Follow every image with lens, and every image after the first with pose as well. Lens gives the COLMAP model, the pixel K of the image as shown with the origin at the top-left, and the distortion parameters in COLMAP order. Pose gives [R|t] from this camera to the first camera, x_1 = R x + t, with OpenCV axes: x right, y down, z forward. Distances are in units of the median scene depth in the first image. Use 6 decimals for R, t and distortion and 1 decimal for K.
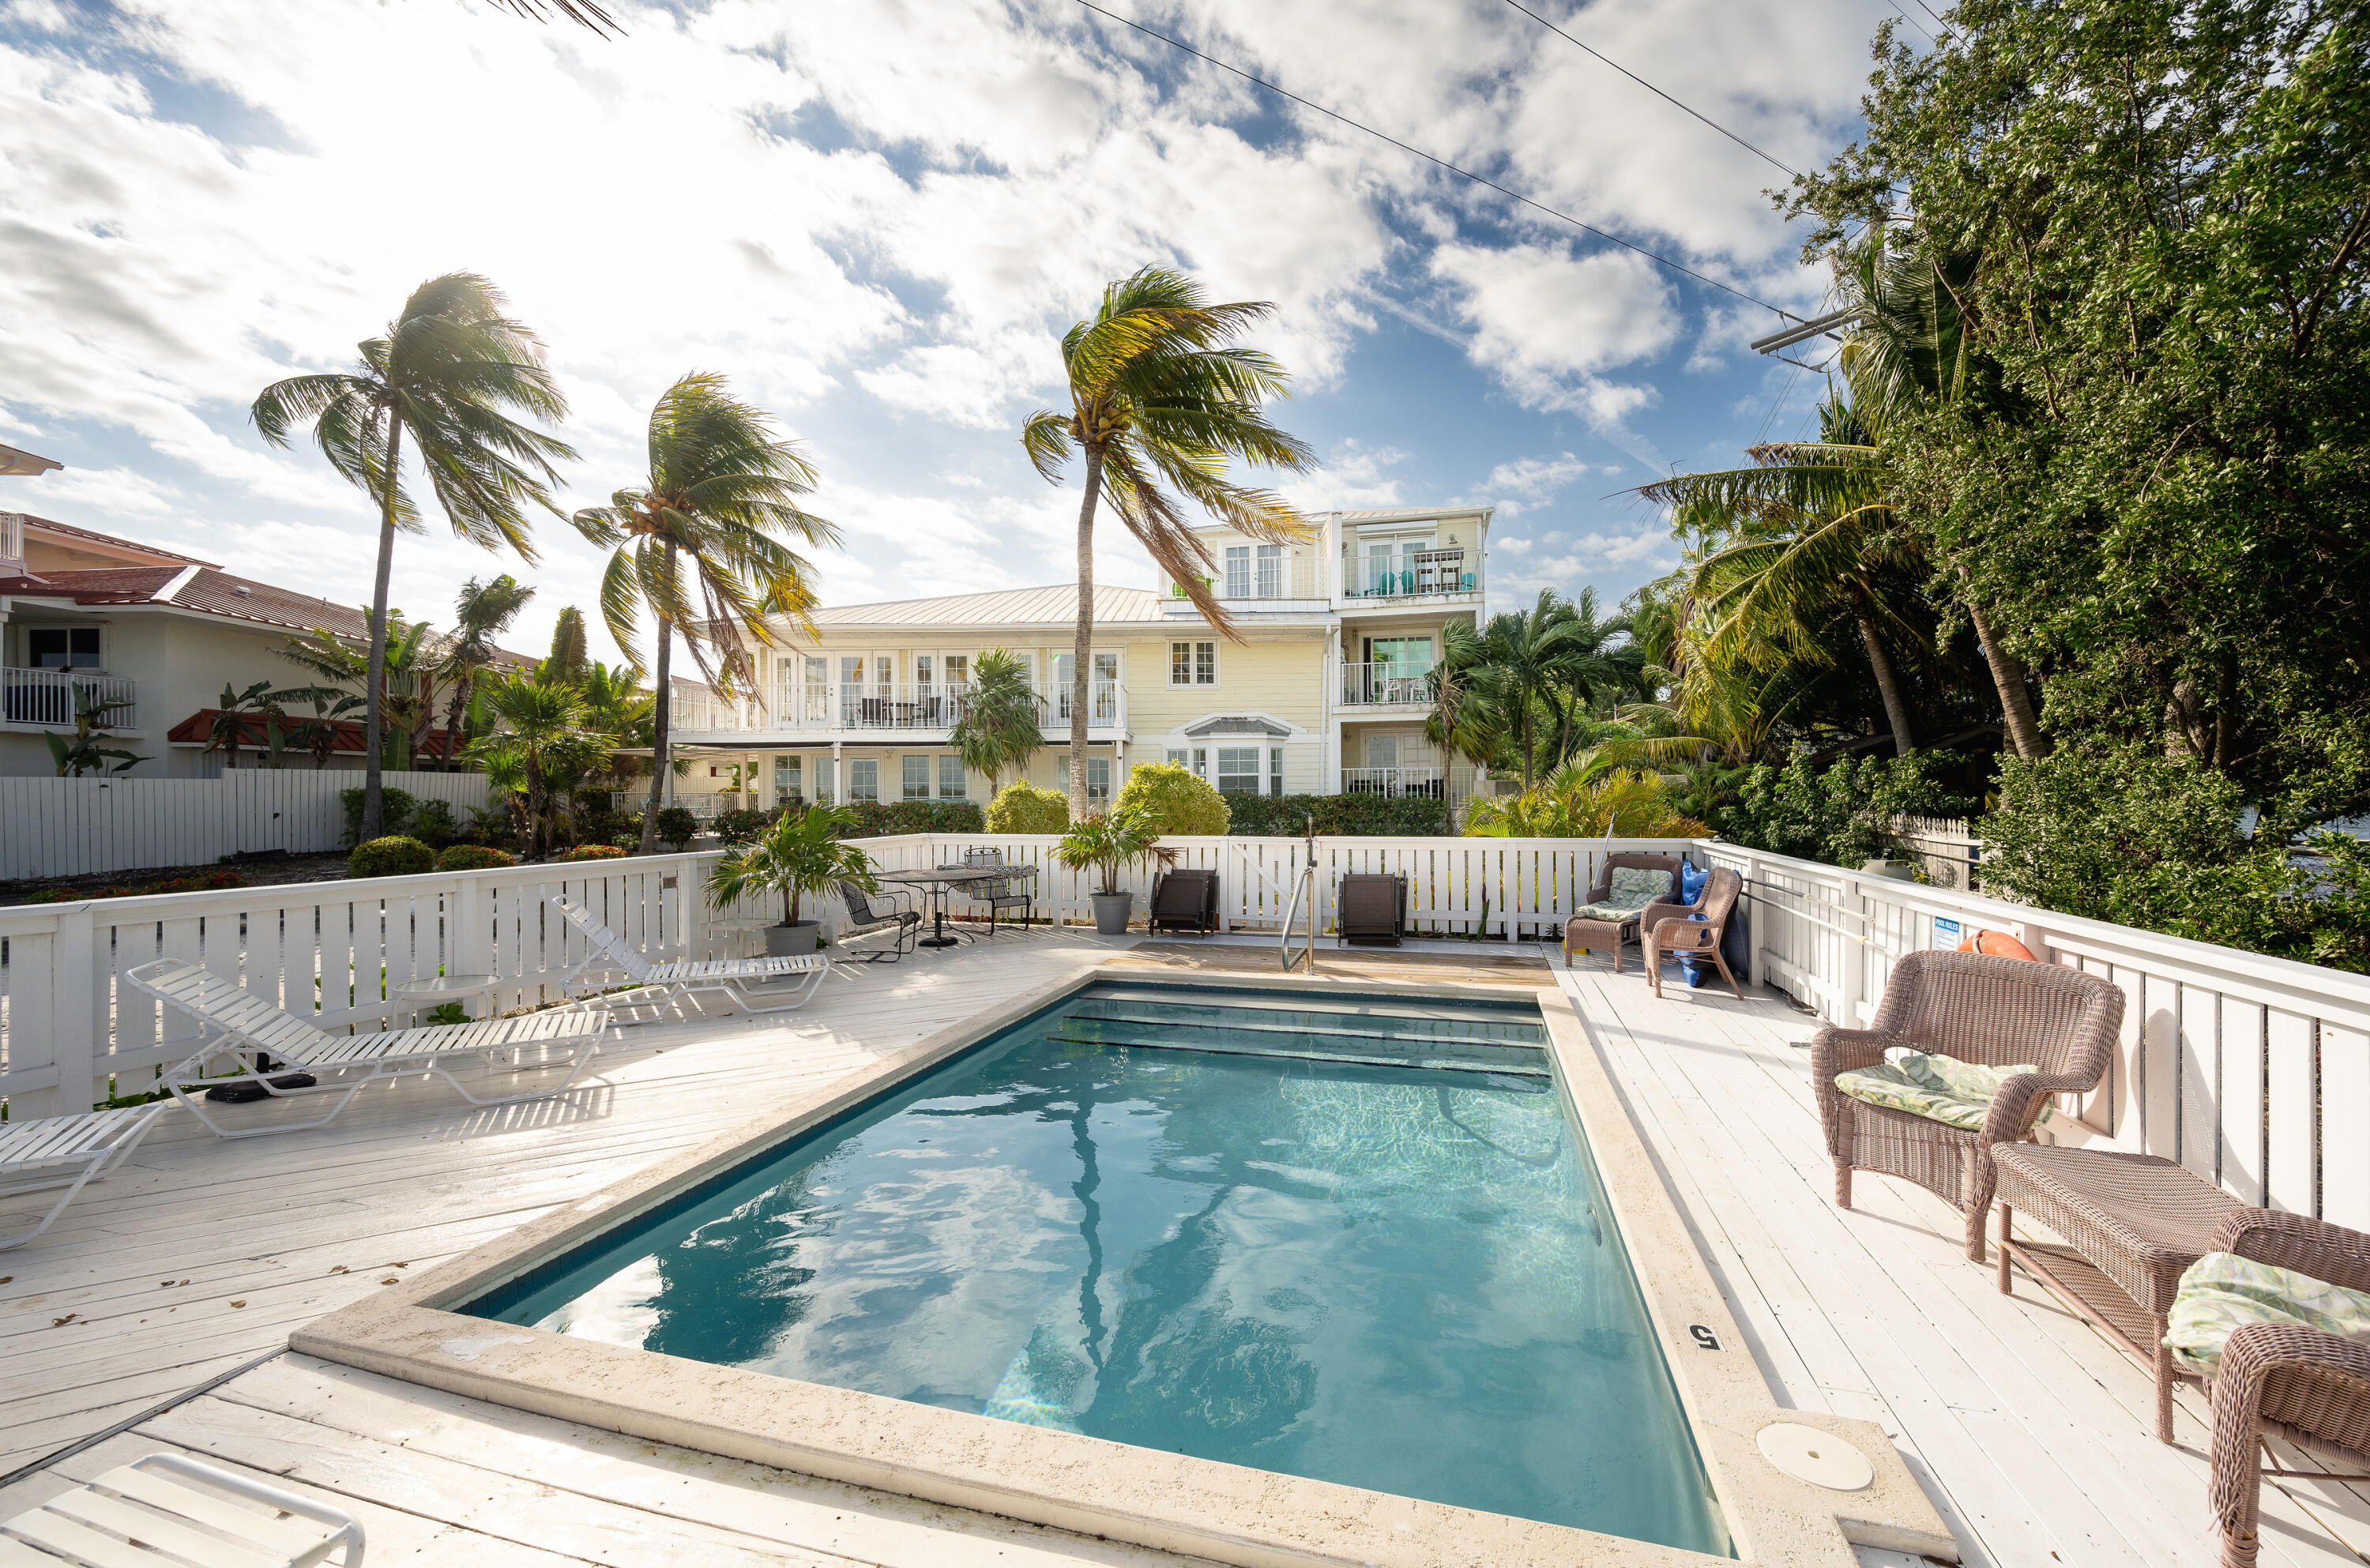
lens RADIAL K [[935.0, 0, 1185.9], [0, 935.0, 787.0], [0, 0, 1]] dist [-0.004161, 0.001001]
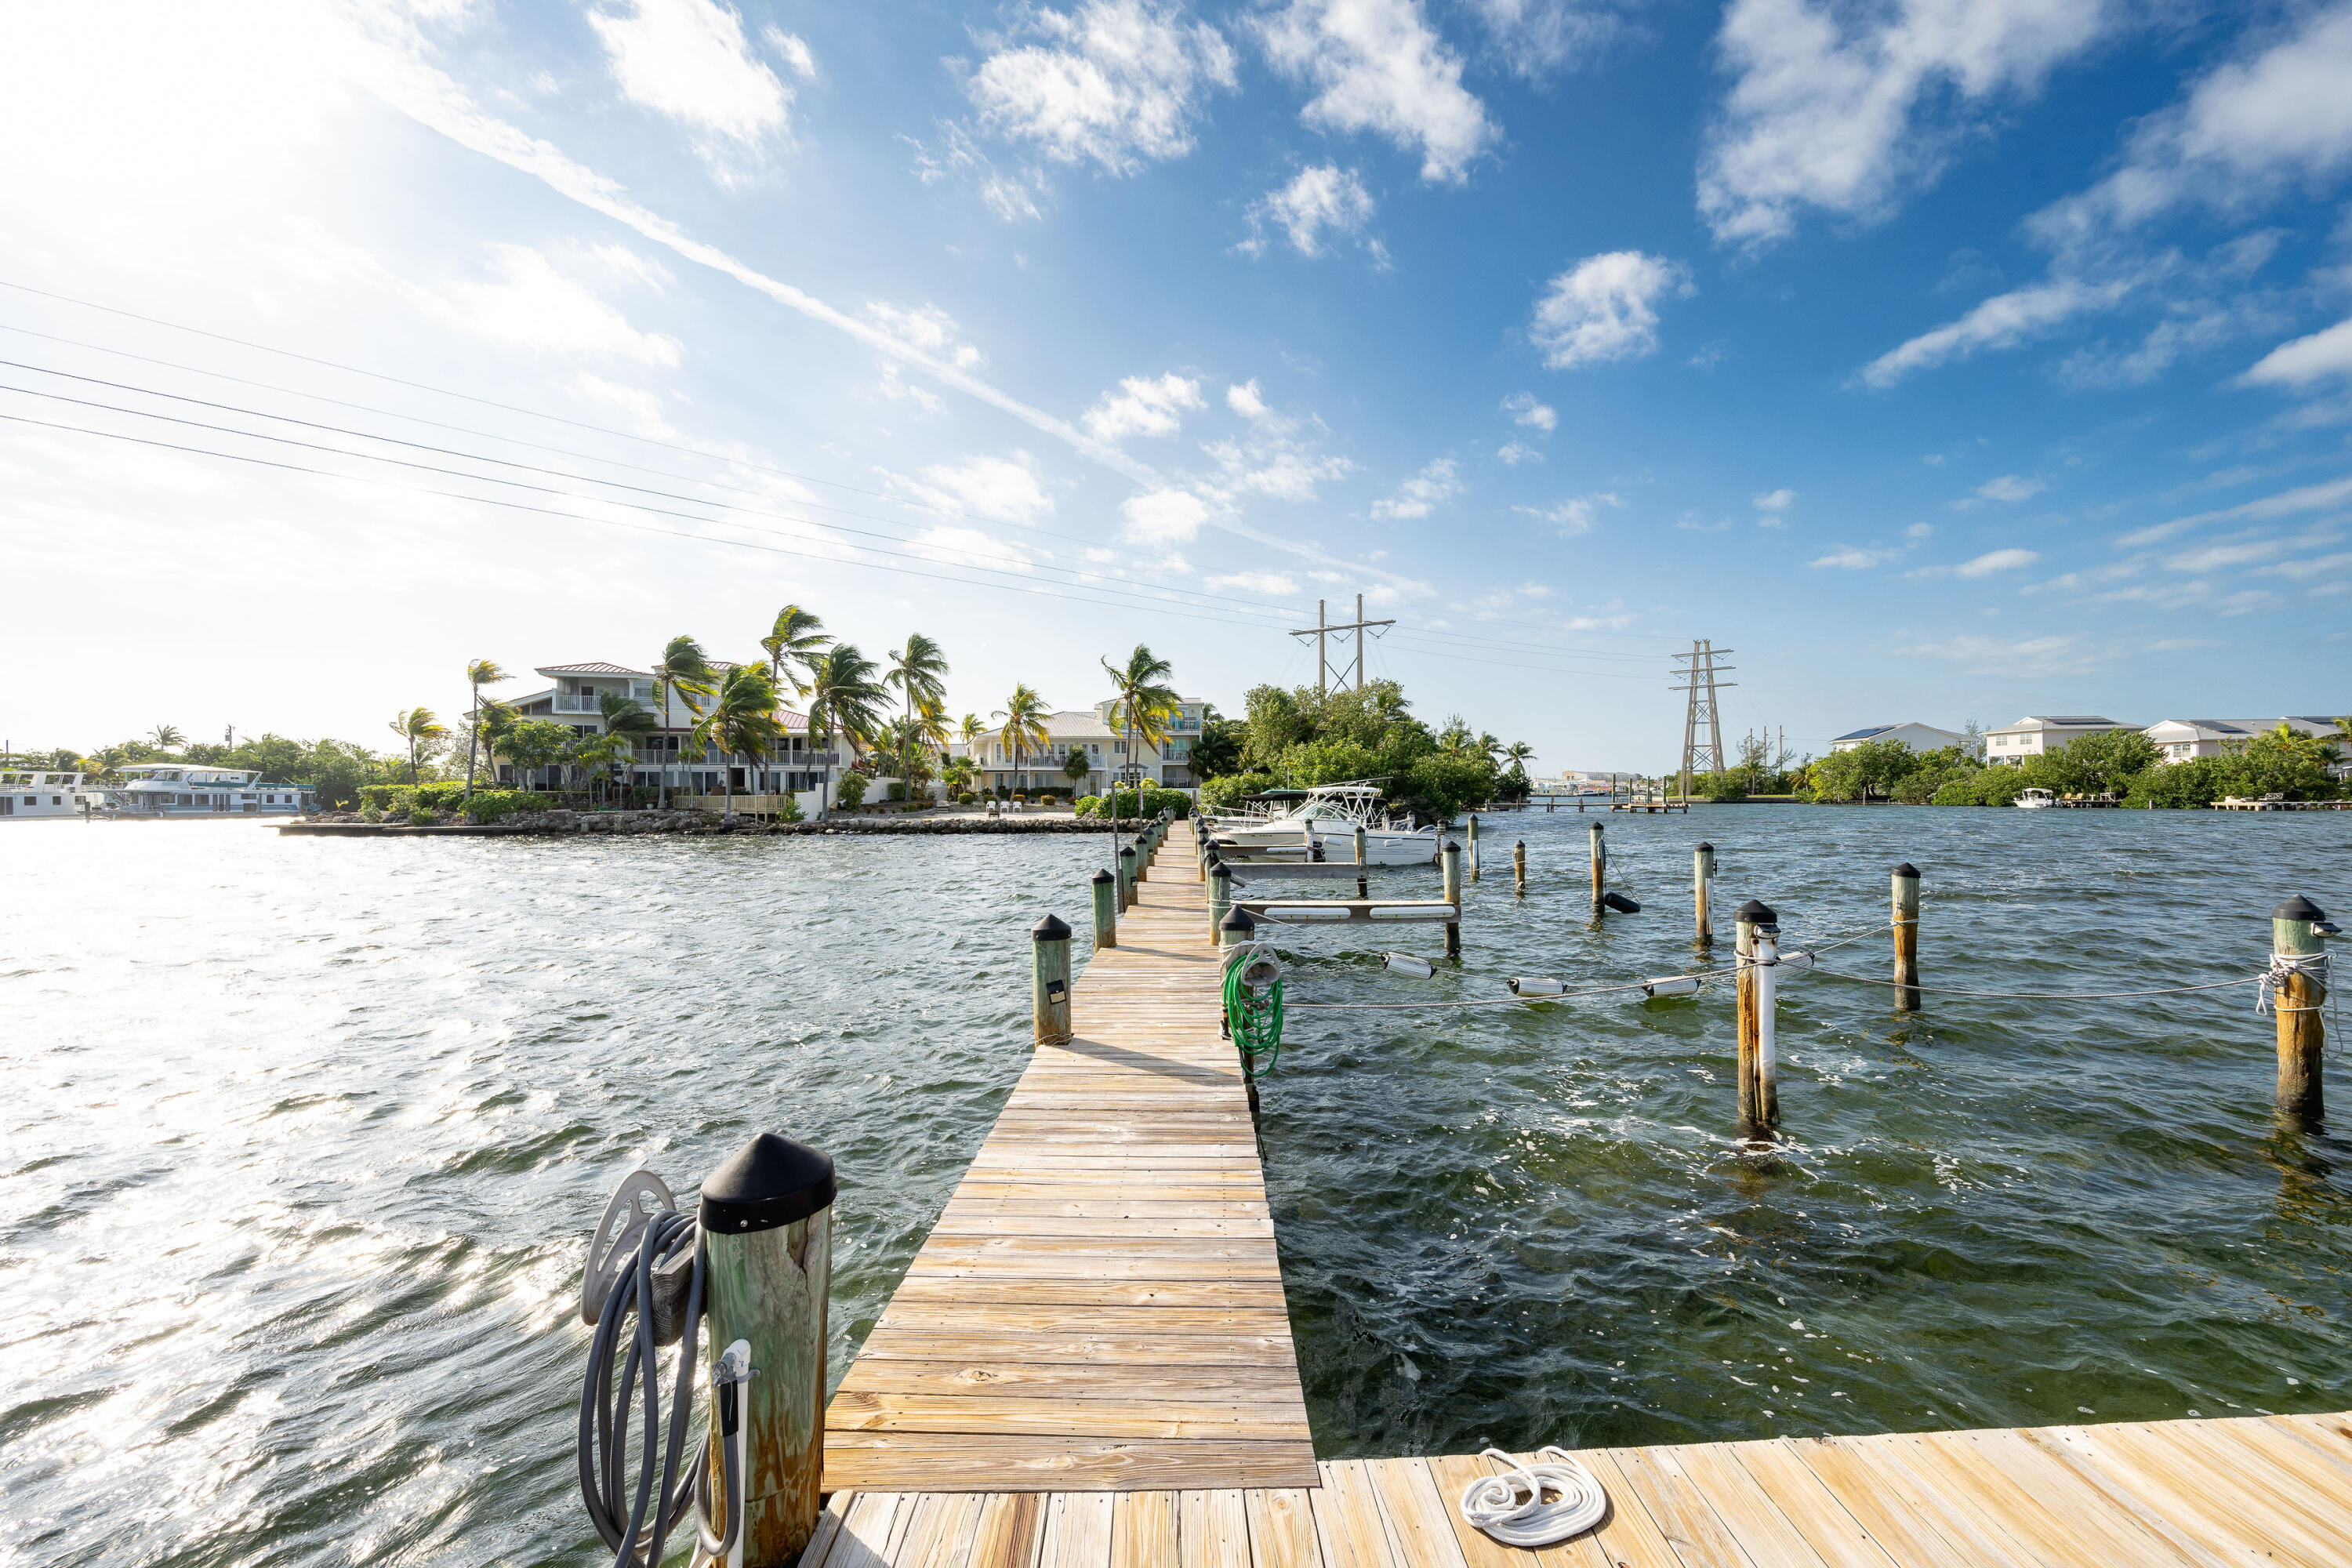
lens RADIAL K [[930.7, 0, 1168.9], [0, 930.7, 782.4], [0, 0, 1]] dist [-0.001597, -0.000063]
pose [[0.958855, 0.000752, 0.283894, -0.791813], [0.000001, 0.999996, -0.002651, 0.002576], [-0.283895, 0.002542, 0.958852, -2.325789]]
